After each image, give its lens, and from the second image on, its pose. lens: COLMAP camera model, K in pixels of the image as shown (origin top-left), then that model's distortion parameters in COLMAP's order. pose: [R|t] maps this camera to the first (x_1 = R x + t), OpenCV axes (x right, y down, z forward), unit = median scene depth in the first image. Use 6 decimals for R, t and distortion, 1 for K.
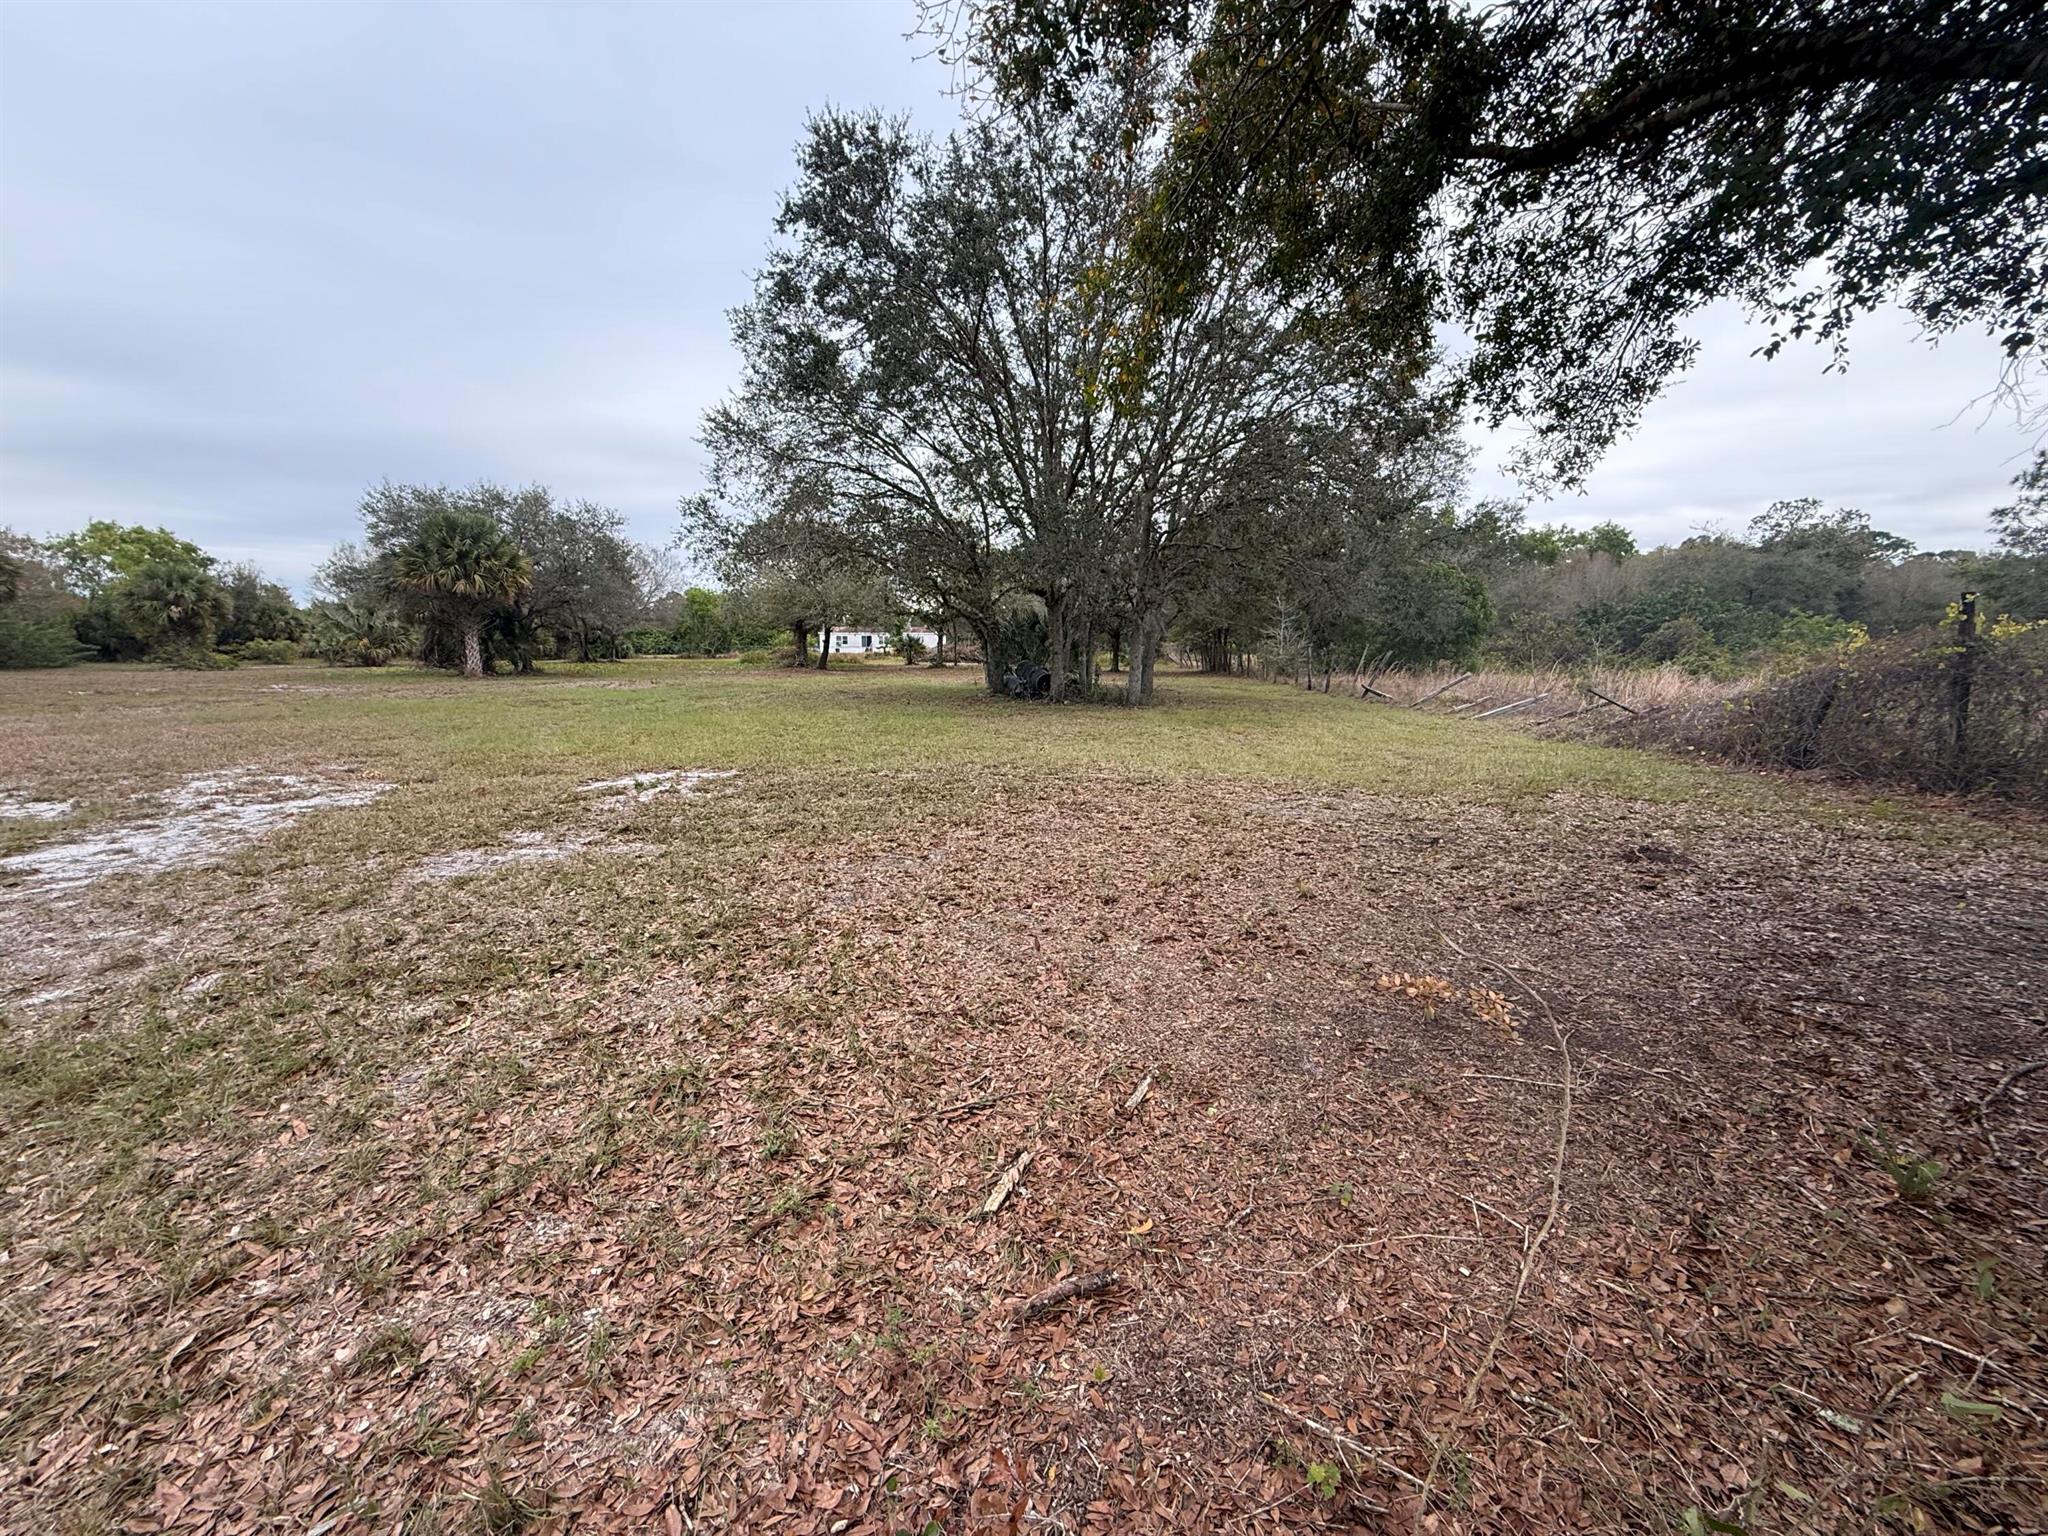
lens RADIAL K [[821.9, 0, 1024.5], [0, 821.9, 766.8], [0, 0, 1]] dist [0.004616, -0.000989]
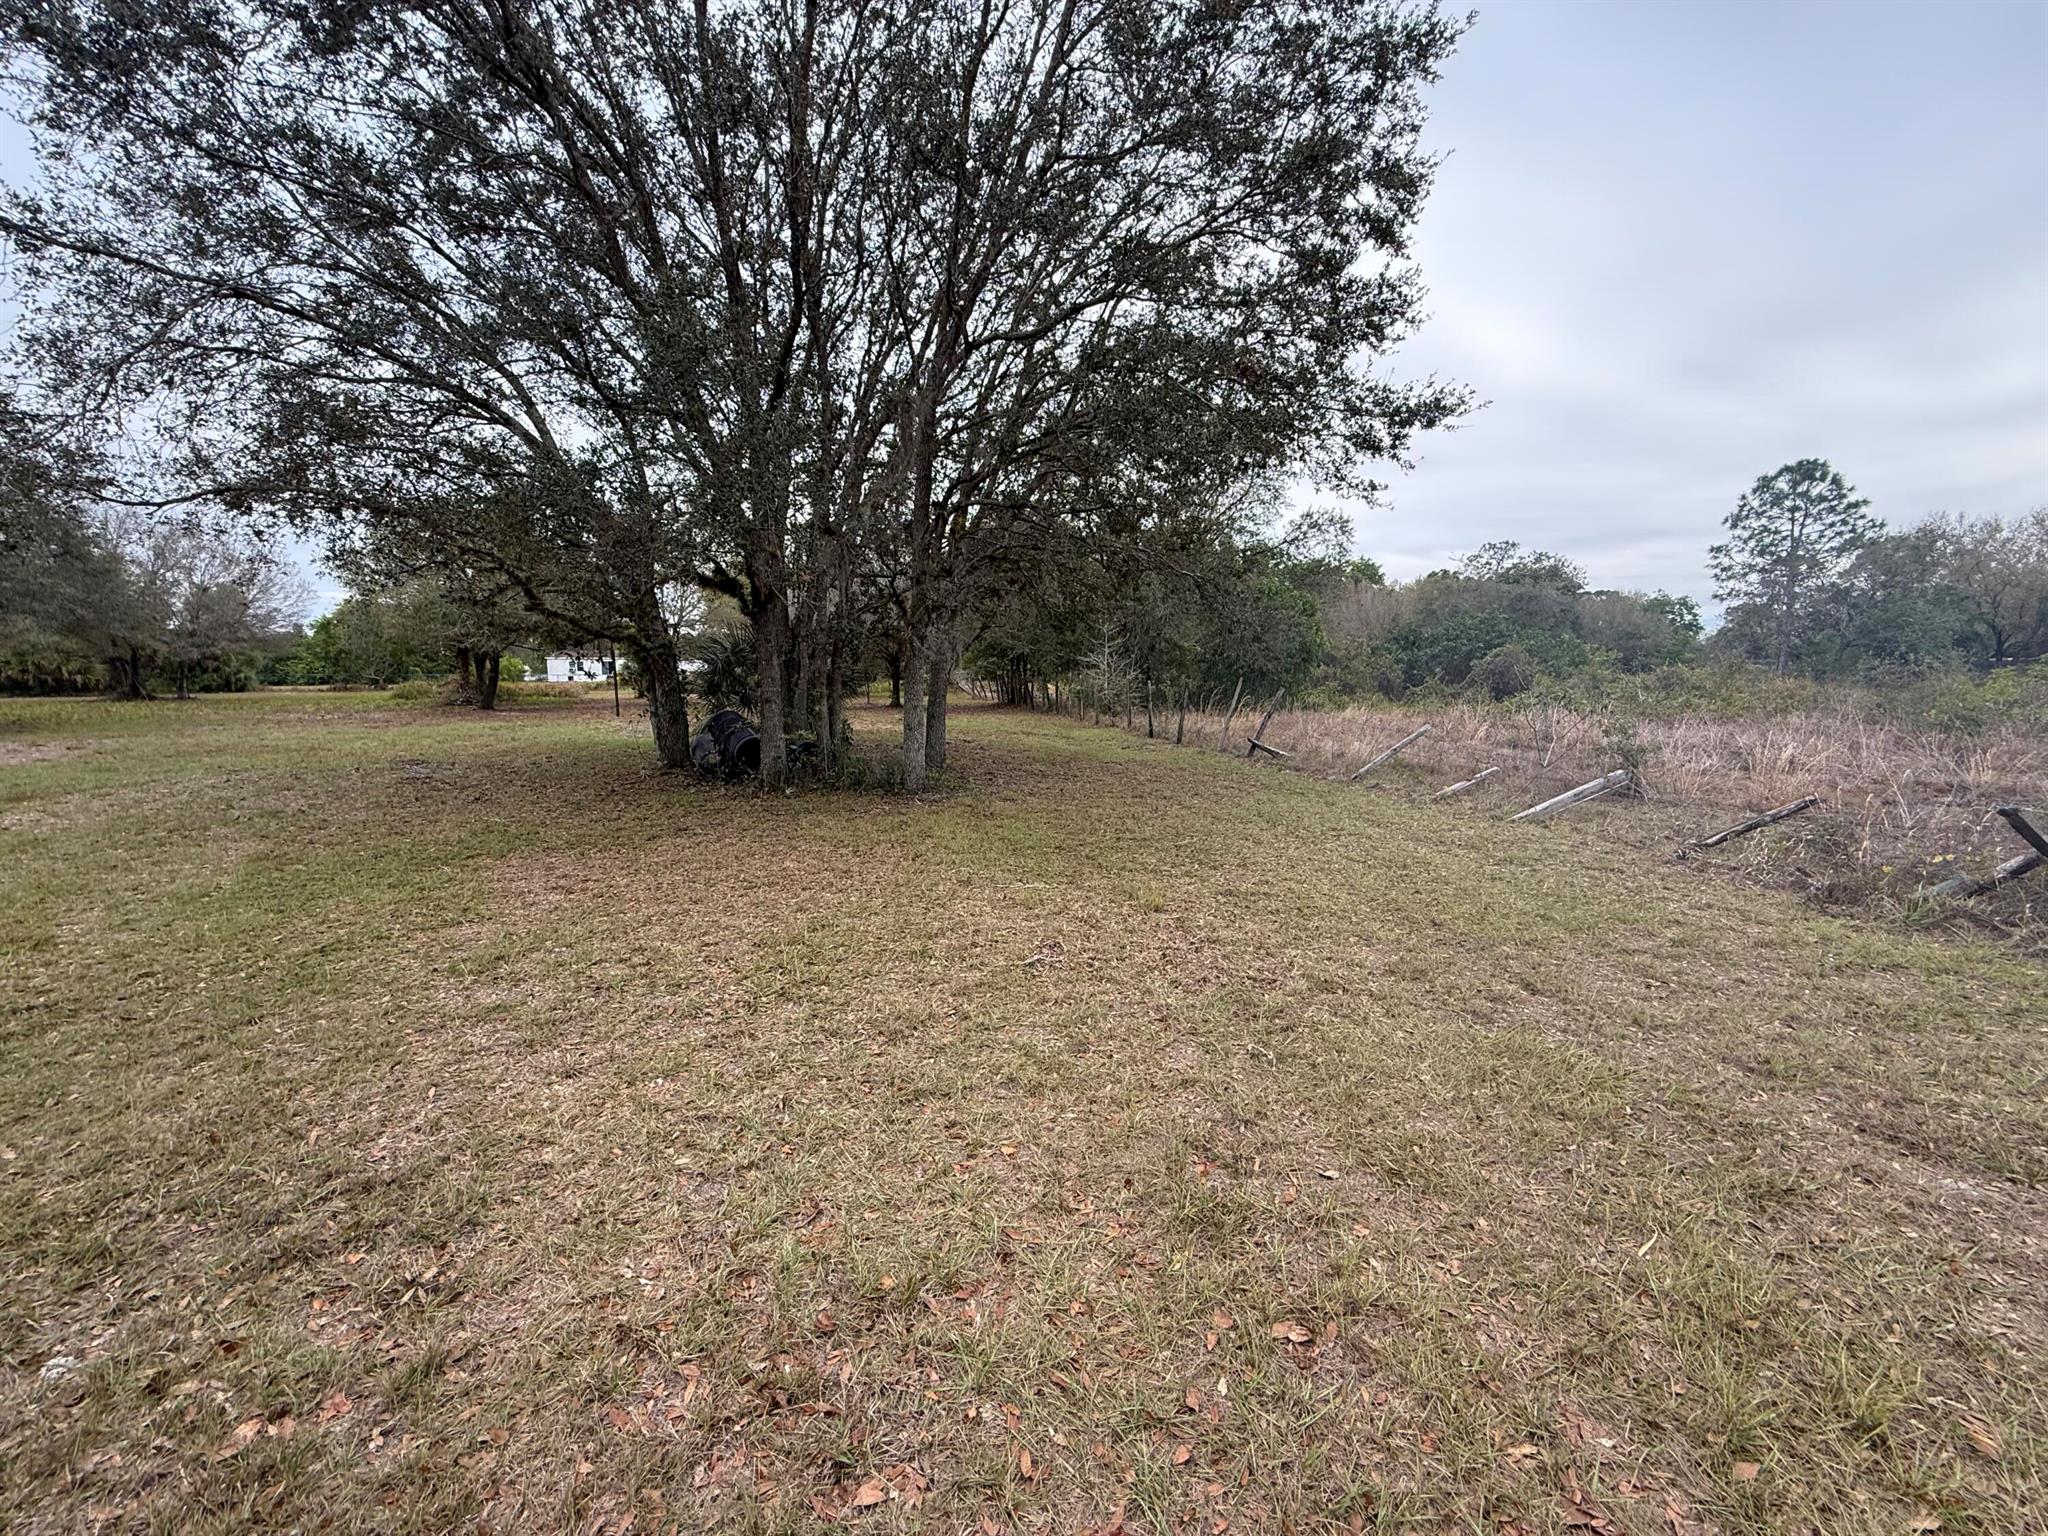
lens RADIAL K [[821.9, 0, 1025.5], [0, 821.9, 766.8], [0, 0, 1]] dist [0.004616, -0.000989]
pose [[0.967300, -0.031904, 0.251619, 0.029204], [0.039346, 0.998923, -0.024599, -0.033136], [-0.250563, 0.033695, 0.967514, 0.194080]]
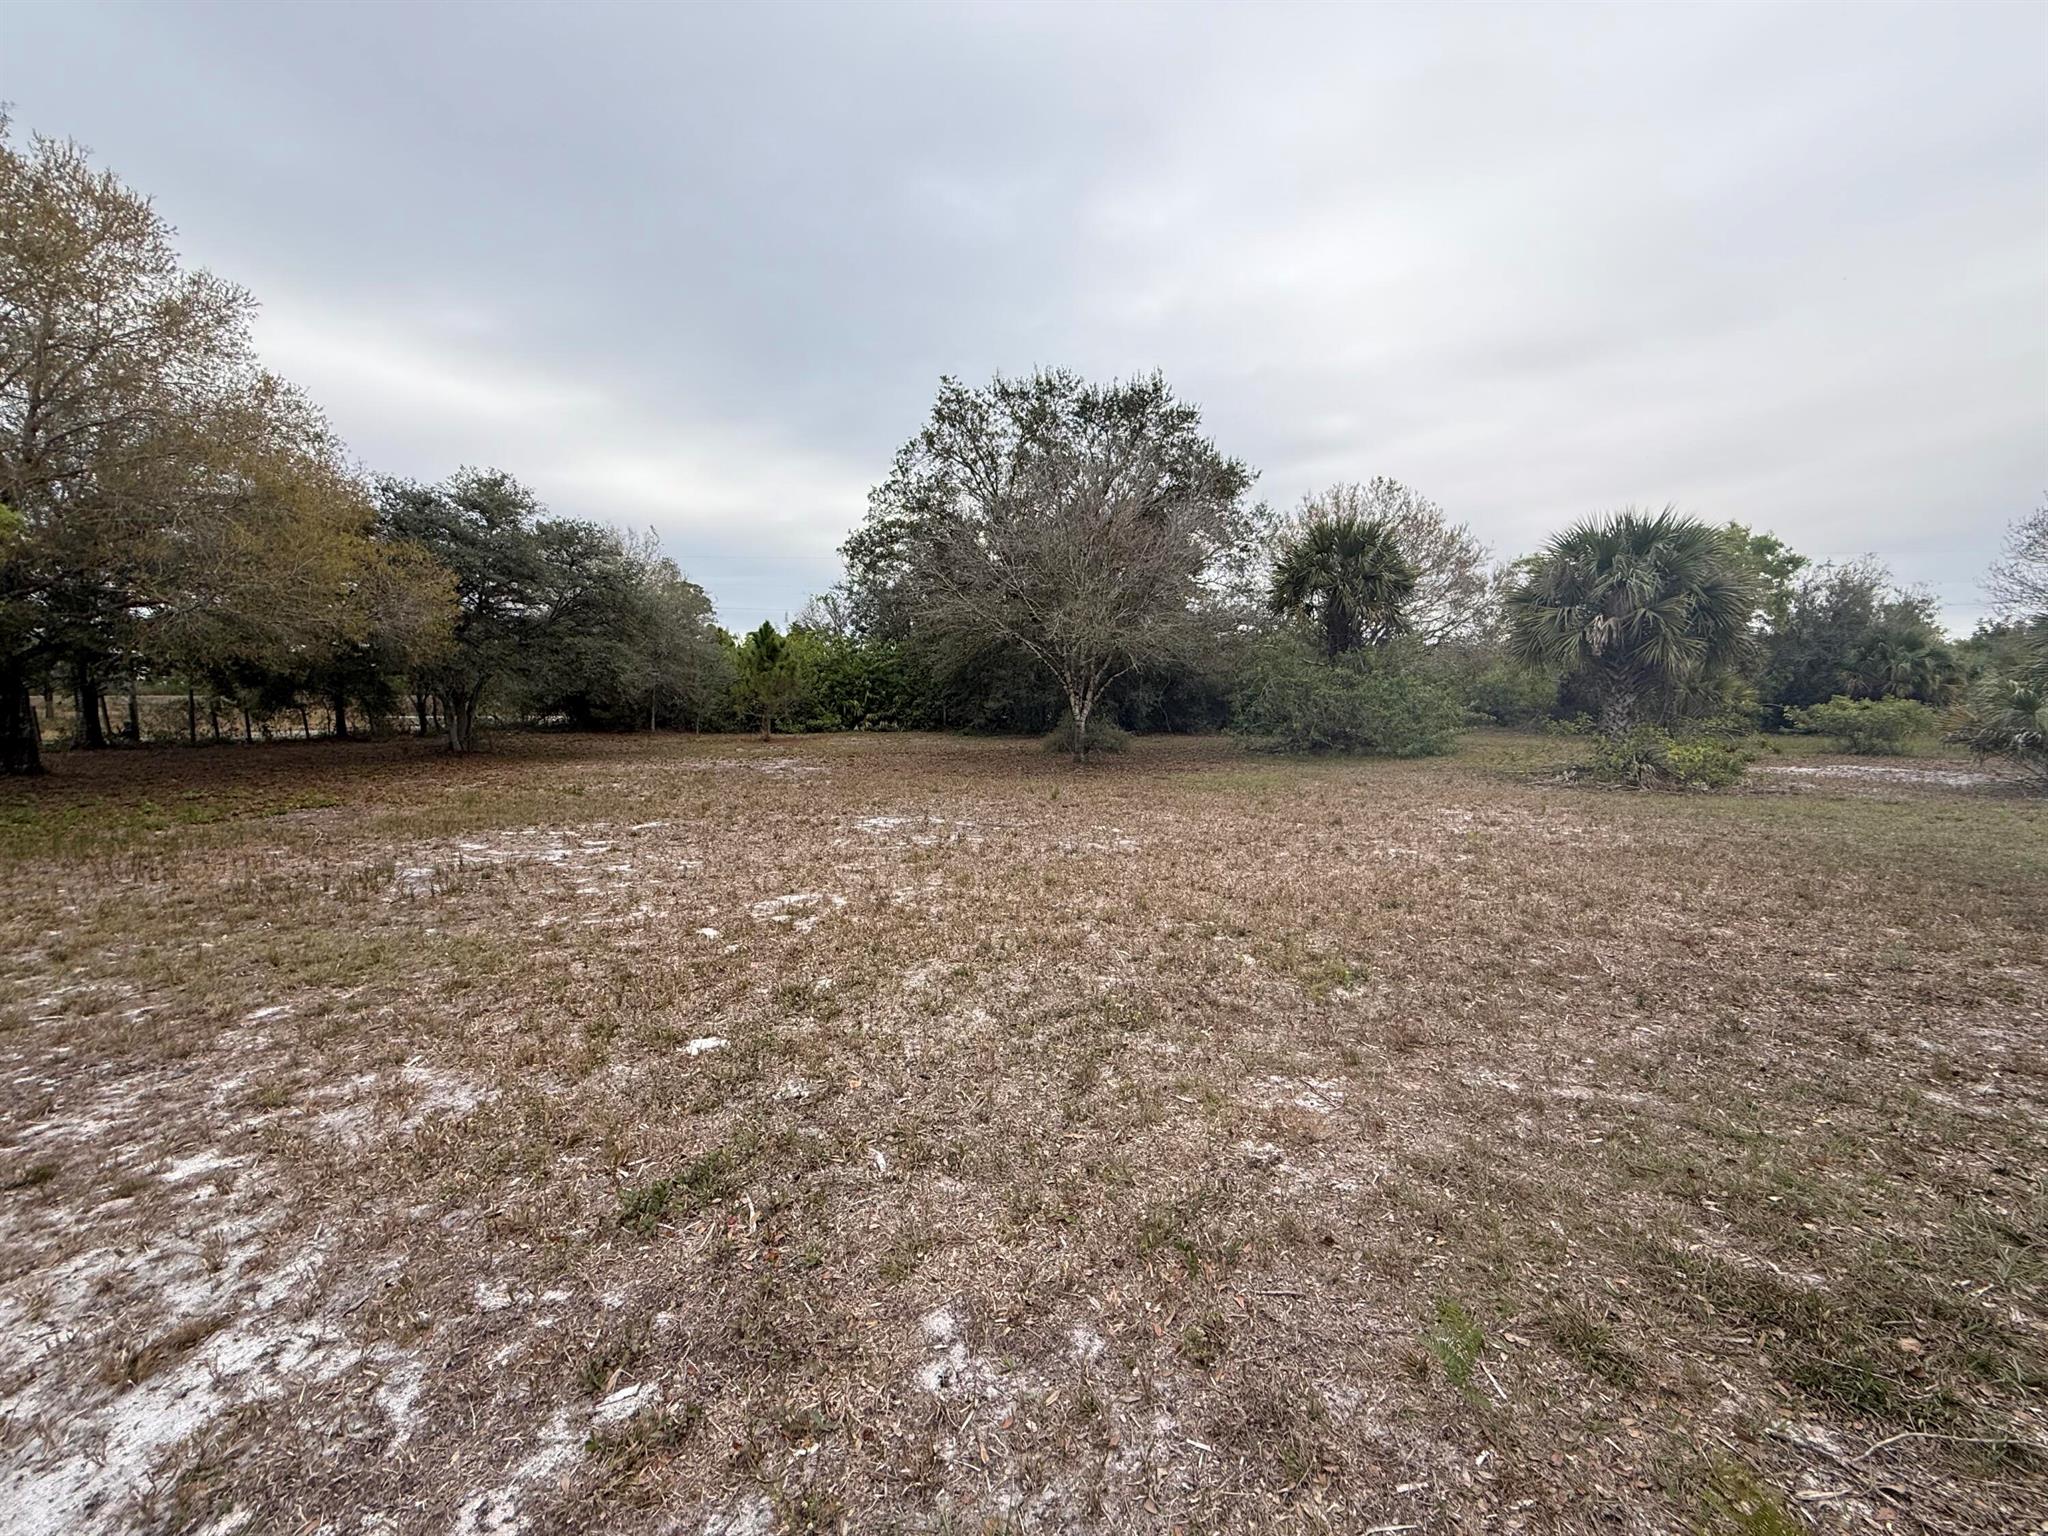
lens RADIAL K [[821.9, 0, 1025.1], [0, 821.9, 768.0], [0, 0, 1]] dist [0.004616, -0.000989]
pose [[0.030425, 0.081668, -0.996195, -0.596181], [-0.144646, 0.986525, 0.076458, -0.106078], [0.989016, 0.141769, 0.041828, 0.664237]]
